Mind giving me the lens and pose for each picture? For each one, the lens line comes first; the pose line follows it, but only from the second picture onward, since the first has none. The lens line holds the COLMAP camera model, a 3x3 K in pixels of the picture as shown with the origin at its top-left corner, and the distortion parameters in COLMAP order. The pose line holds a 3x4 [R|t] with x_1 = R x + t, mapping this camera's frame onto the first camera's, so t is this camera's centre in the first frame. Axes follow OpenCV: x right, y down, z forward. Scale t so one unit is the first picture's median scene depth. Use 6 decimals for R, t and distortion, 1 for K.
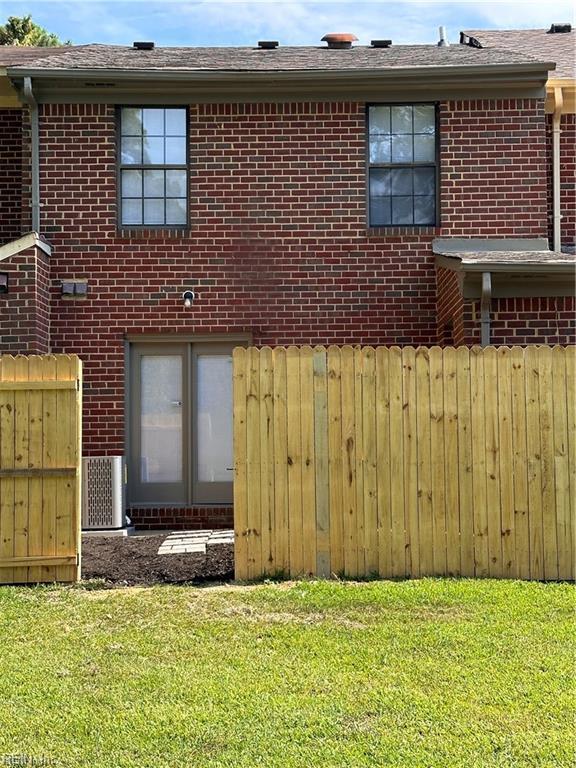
lens RADIAL K [[1333.7, 0, 289.3], [0, 1333.7, 384.5], [0, 0, 1]] dist [0.152752, 0.000000]
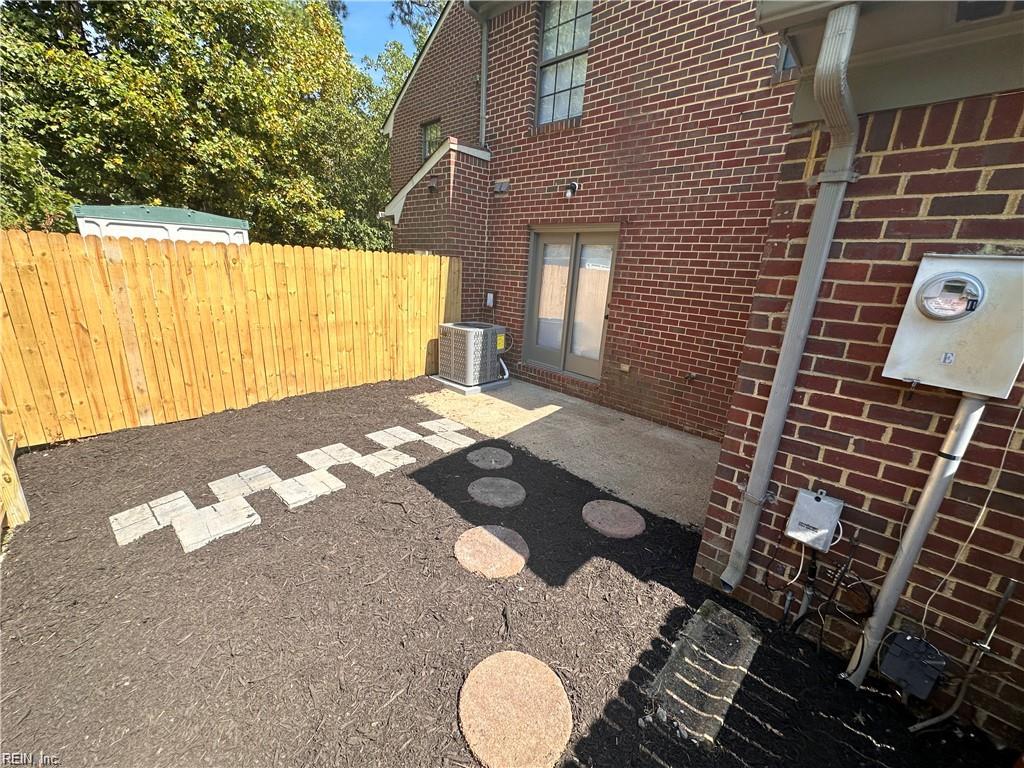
lens RADIAL K [[407.2, 0, 513.7], [0, 407.2, 384.0], [0, 0, 1]] dist [-0.001393, -0.000036]
pose [[0.721555, 0.245019, -0.647552, 0.144070], [-0.026485, 0.944370, 0.327817, -0.022290], [0.691850, -0.219388, 0.687904, 0.701750]]
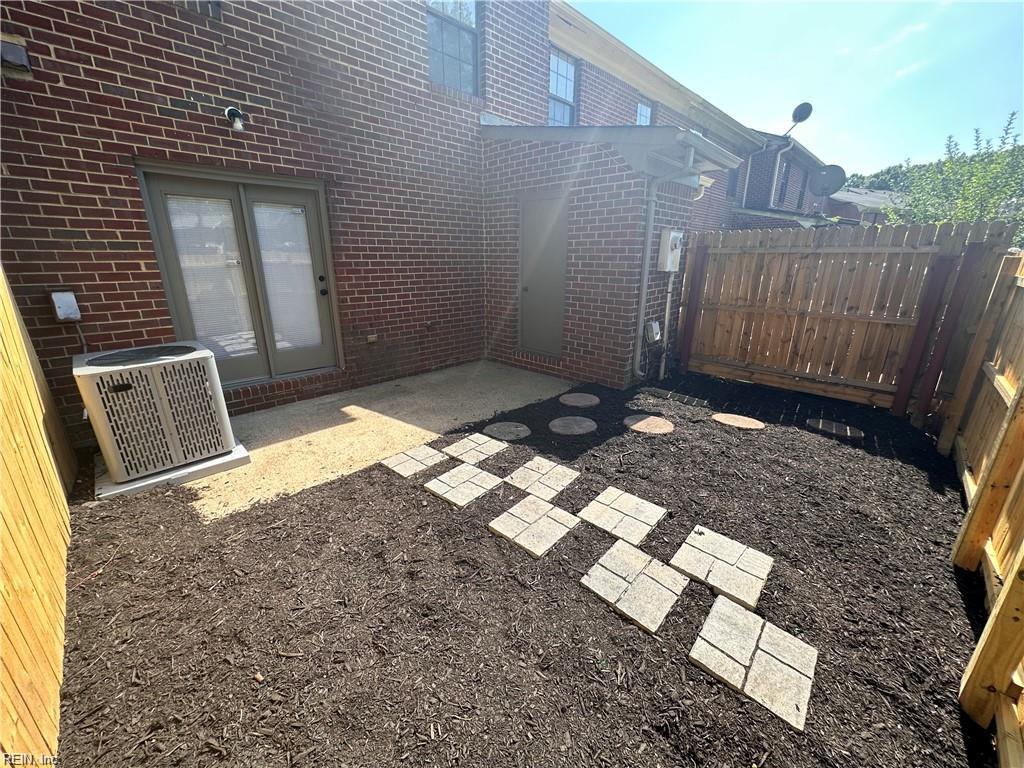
lens RADIAL K [[407.2, 0, 511.4], [0, 407.2, 383.3], [0, 0, 1]] dist [-0.001393, -0.000036]
pose [[0.701040, -0.199417, 0.684672, -0.153125], [-0.057917, 0.941012, 0.333380, -0.009496], [-0.710766, -0.273367, 0.648138, 0.698502]]
